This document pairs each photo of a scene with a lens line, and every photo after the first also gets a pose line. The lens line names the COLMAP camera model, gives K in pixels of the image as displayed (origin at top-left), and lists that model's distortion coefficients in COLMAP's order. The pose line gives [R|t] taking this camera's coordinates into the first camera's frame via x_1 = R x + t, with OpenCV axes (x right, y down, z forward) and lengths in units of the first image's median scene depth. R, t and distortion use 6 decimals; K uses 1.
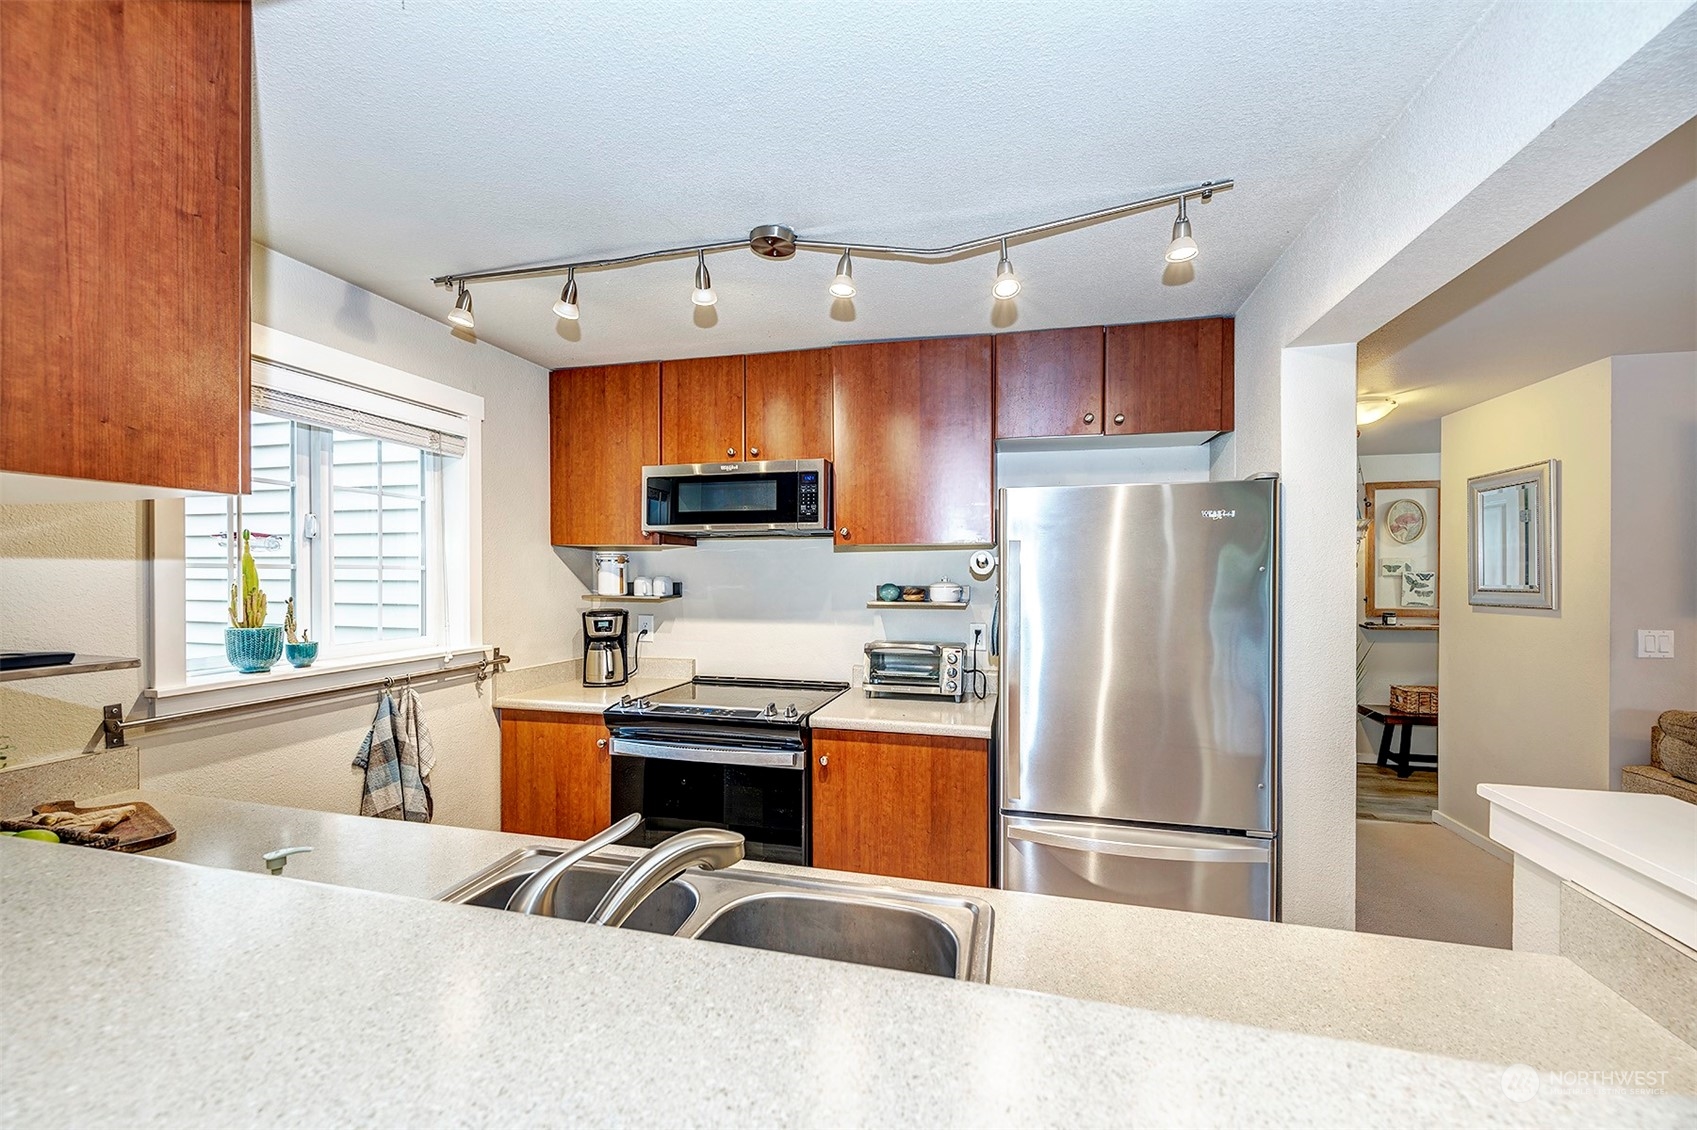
lens RADIAL K [[668.0, 0, 850.0], [0, 668.0, 578.5], [0, 0, 1]] dist [0.009027, -0.000378]
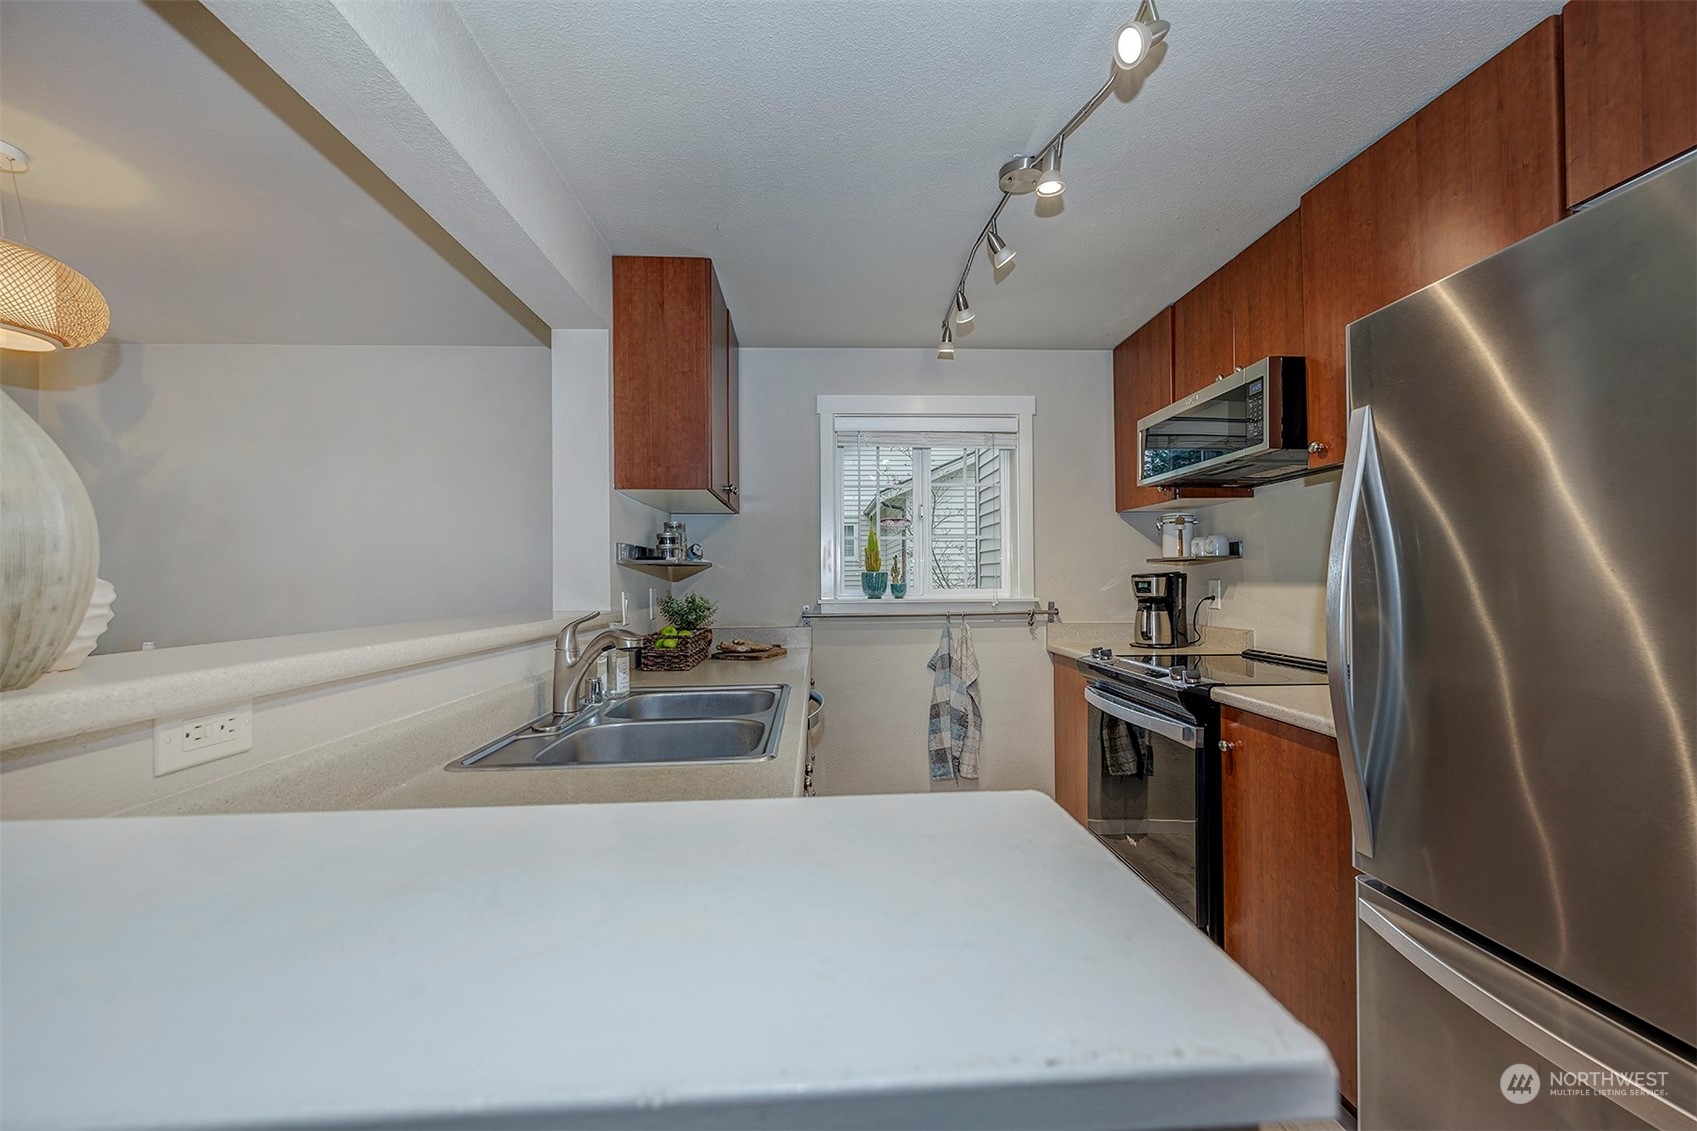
lens RADIAL K [[668.0, 0, 850.0], [0, 668.0, 579.0], [0, 0, 1]] dist [0.009027, -0.000378]
pose [[0.302868, -0.005038, -0.953019, 0.592003], [0.001120, 0.999987, -0.004930, 0.081858], [0.953032, 0.000425, 0.302870, 0.351060]]
